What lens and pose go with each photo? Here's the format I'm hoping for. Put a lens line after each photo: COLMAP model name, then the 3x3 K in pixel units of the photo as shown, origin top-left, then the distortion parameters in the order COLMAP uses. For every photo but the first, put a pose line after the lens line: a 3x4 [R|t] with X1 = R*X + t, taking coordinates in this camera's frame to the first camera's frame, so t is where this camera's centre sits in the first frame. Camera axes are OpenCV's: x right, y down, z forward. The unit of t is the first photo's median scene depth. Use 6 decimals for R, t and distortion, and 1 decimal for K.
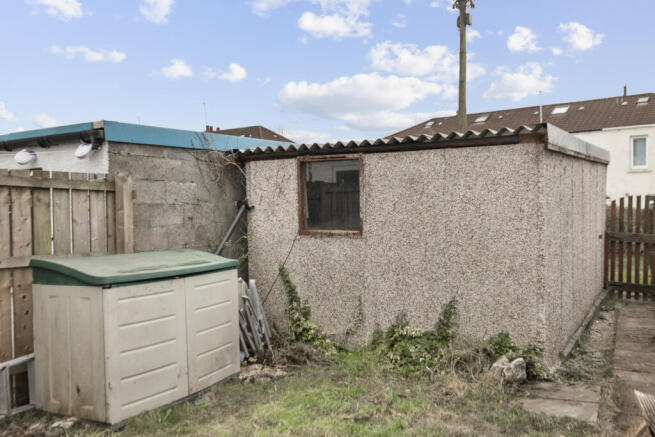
lens RADIAL K [[583.1, 0, 327.5], [0, 583.1, 218.5], [0, 0, 1]] dist [-0.000268, -0.002803]
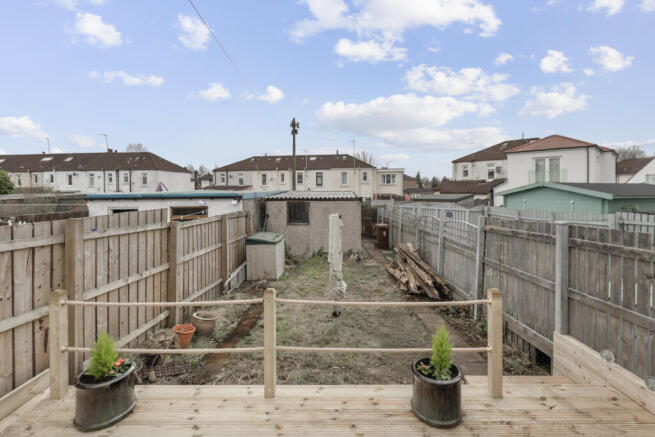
lens RADIAL K [[307.1, 0, 329.0], [0, 307.1, 192.5], [0, 0, 1]] dist [-0.000263, -0.000023]
pose [[0.883001, 0.005906, 0.469333, -0.646592], [0.005521, 0.999721, -0.022968, -0.110261], [-0.469338, 0.022872, 0.882722, -0.609535]]
